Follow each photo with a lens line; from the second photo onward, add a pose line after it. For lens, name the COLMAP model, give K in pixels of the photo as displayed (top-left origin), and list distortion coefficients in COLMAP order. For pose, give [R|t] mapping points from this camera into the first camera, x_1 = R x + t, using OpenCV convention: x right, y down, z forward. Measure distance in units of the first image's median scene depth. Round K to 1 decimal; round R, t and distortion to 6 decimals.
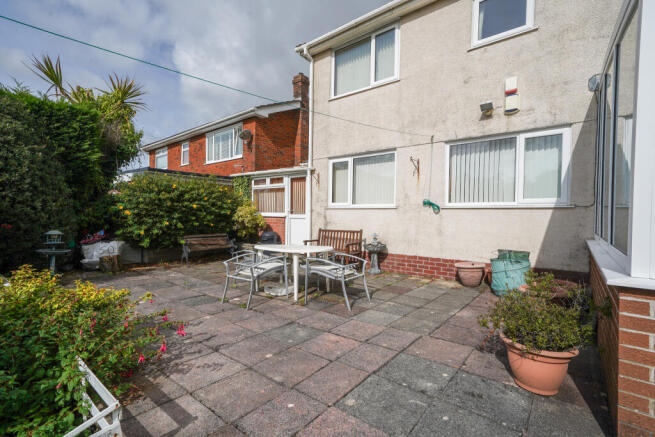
lens RADIAL K [[306.3, 0, 325.8], [0, 306.3, 218.4], [0, 0, 1]] dist [0.026391, 0.000743]
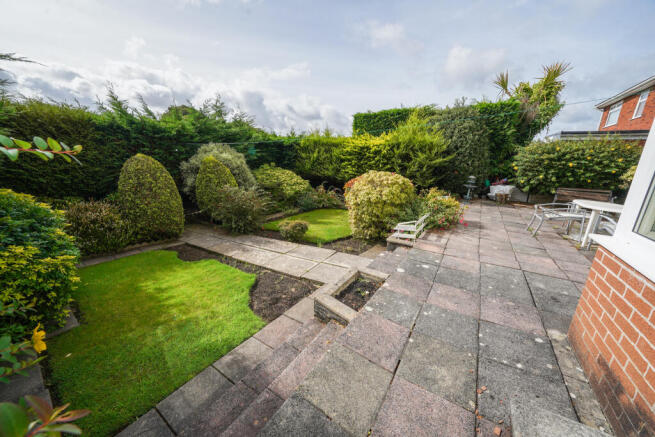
lens RADIAL K [[226.7, 0, 330.4], [0, 226.7, 224.0], [0, 0, 1]] dist [-0.013882, 0.000060]
pose [[0.119666, 0.272165, -0.954781, 0.366867], [-0.032124, 0.962249, 0.270268, -0.019880], [0.992294, -0.001671, 0.123892, -0.078400]]
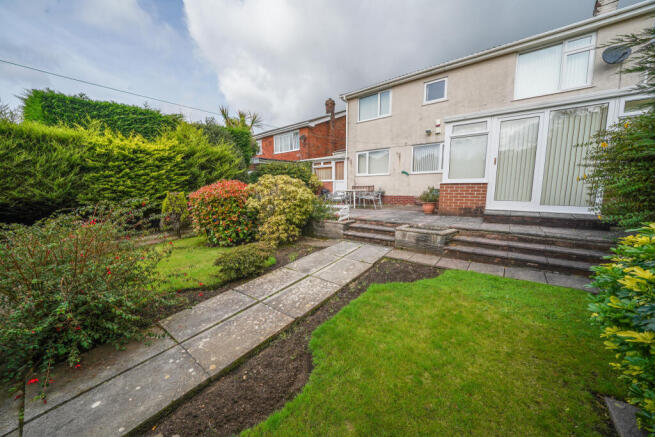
lens RADIAL K [[226.7, 0, 329.3], [0, 226.7, 220.5], [0, 0, 1]] dist [-0.013882, 0.000060]
pose [[0.999729, -0.019159, 0.013192, -0.211565], [0.017290, 0.991419, 0.129572, 0.065708], [-0.015561, -0.129309, 0.991482, -0.597492]]
